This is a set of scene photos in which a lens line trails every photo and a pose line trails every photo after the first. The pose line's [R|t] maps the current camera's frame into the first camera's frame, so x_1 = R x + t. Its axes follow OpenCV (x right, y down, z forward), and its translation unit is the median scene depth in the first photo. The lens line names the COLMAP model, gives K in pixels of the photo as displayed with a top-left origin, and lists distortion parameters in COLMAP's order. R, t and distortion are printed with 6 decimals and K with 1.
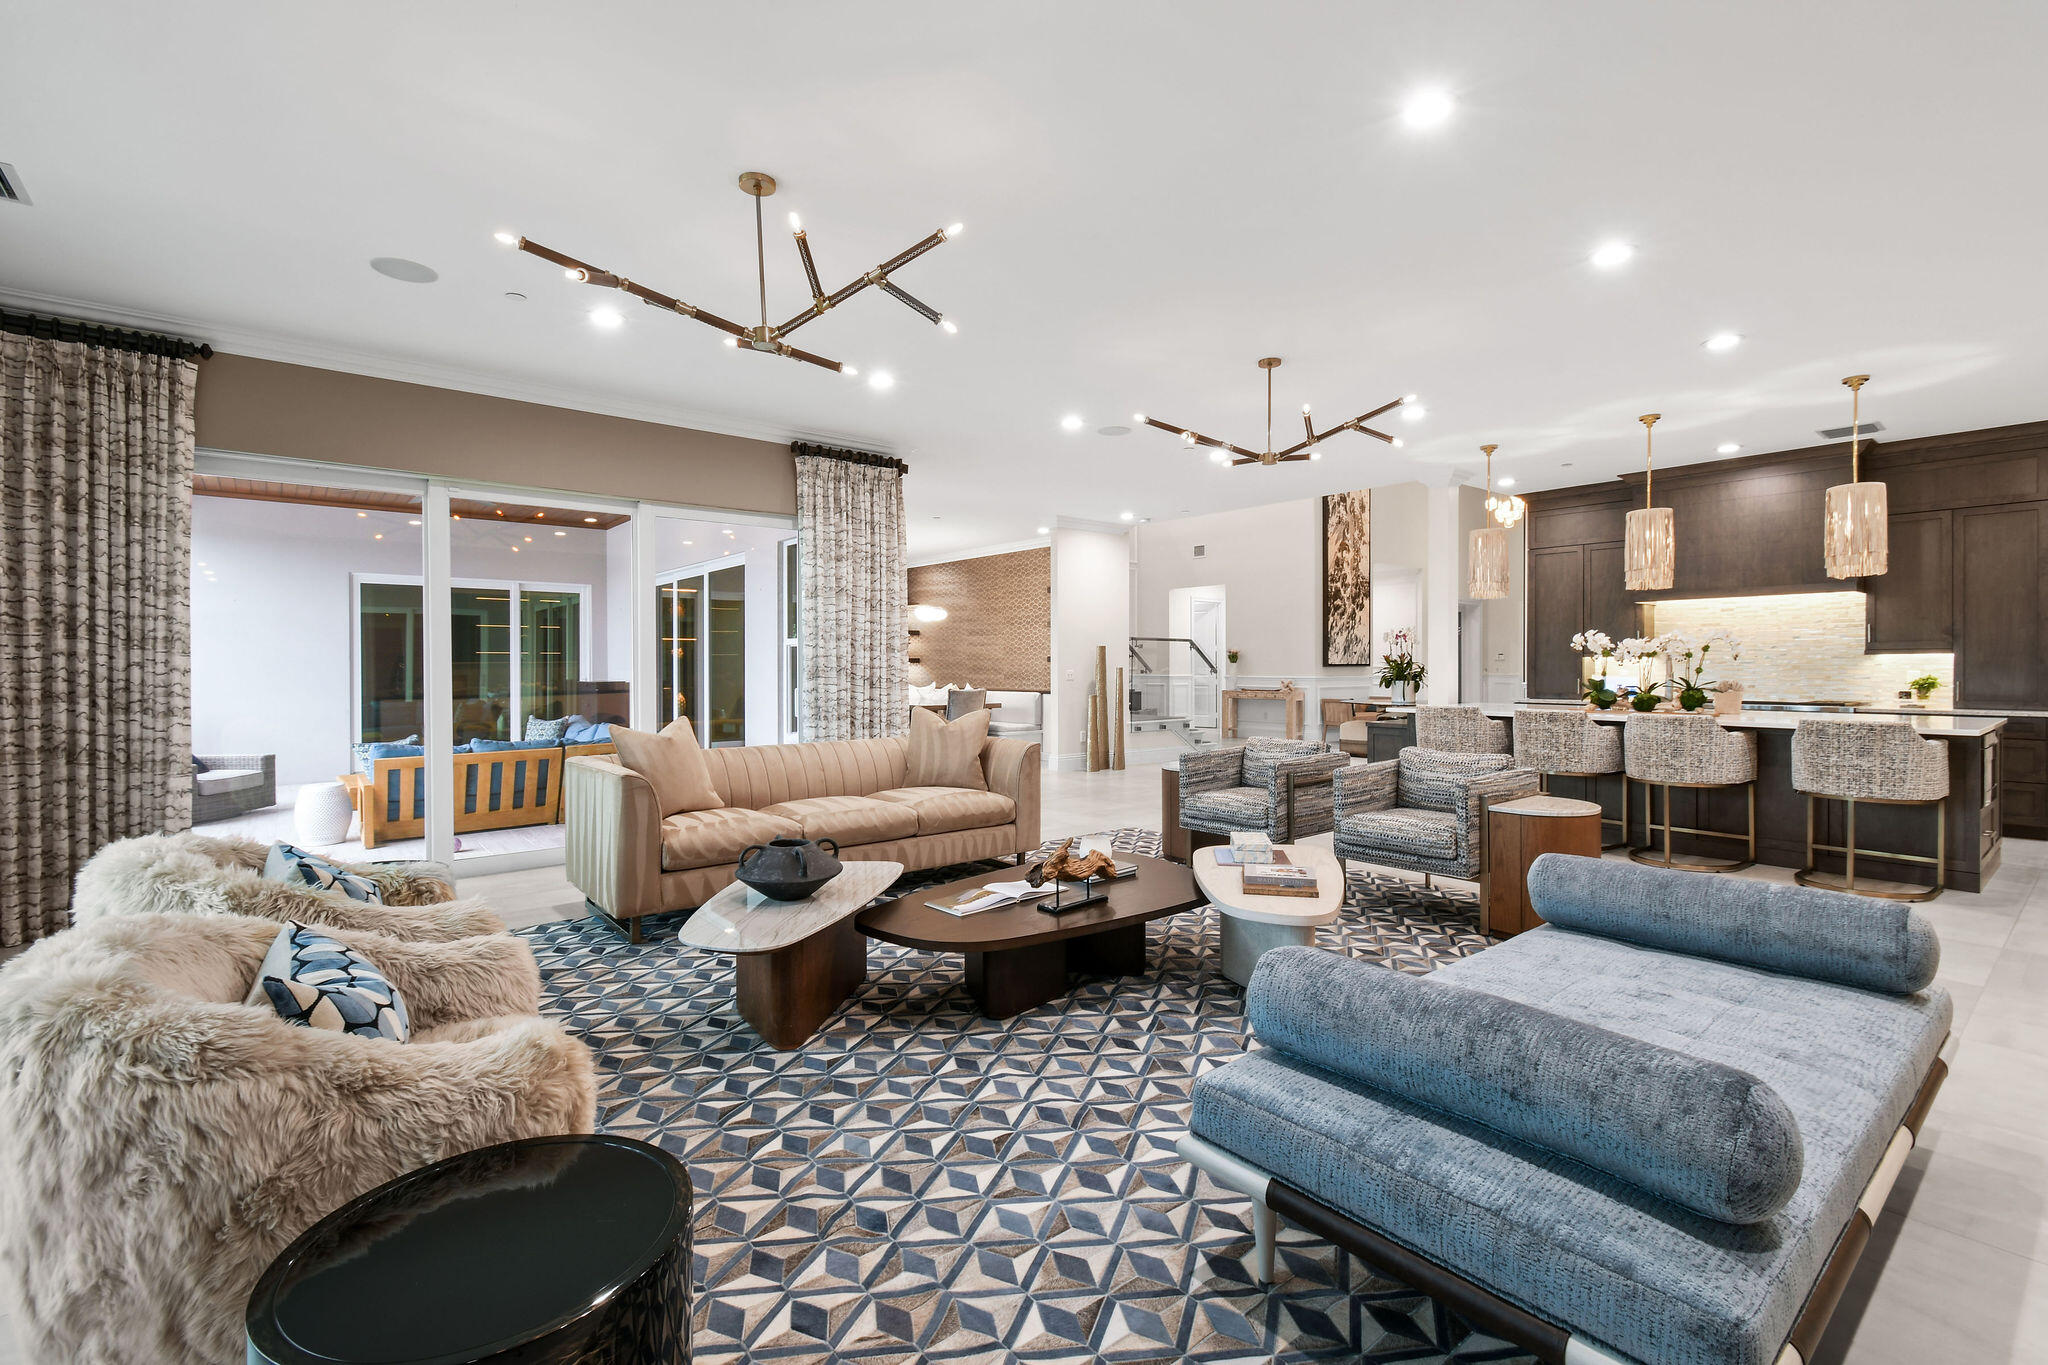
lens RADIAL K [[923.7, 0, 1024.2], [0, 923.7, 668.6], [0, 0, 1]] dist [0.005864, -0.003046]
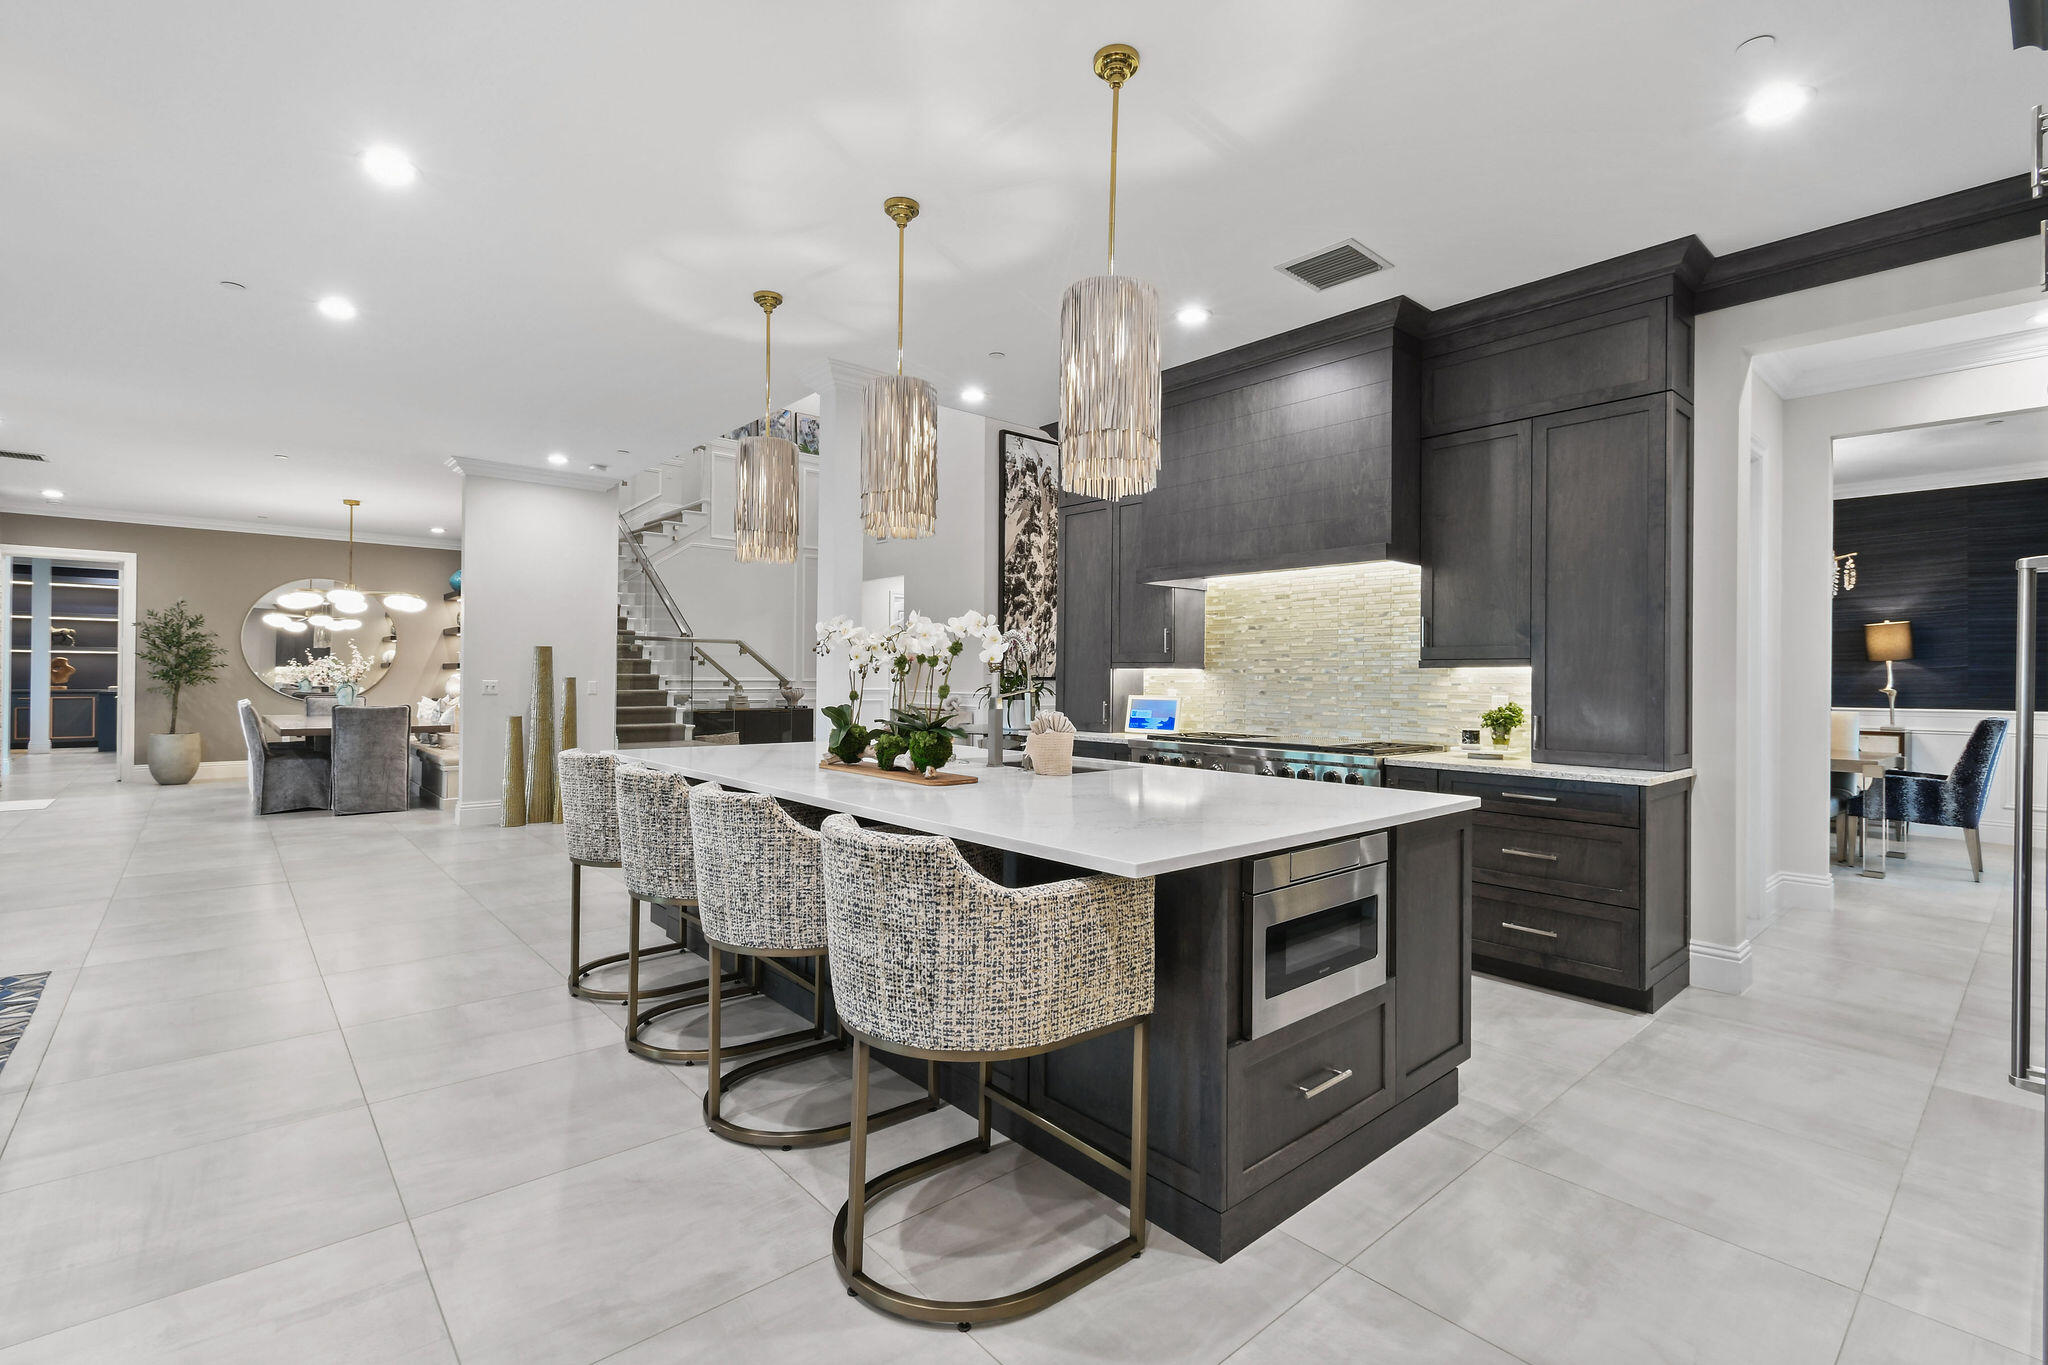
lens RADIAL K [[923.7, 0, 1058.1], [0, 923.7, 668.8], [0, 0, 1]] dist [0.005864, -0.003046]
pose [[0.999044, 0.011395, 0.042213, 0.655519], [-0.010868, 0.999860, -0.012695, -0.004185], [-0.042352, 0.012224, 0.999028, 0.418873]]
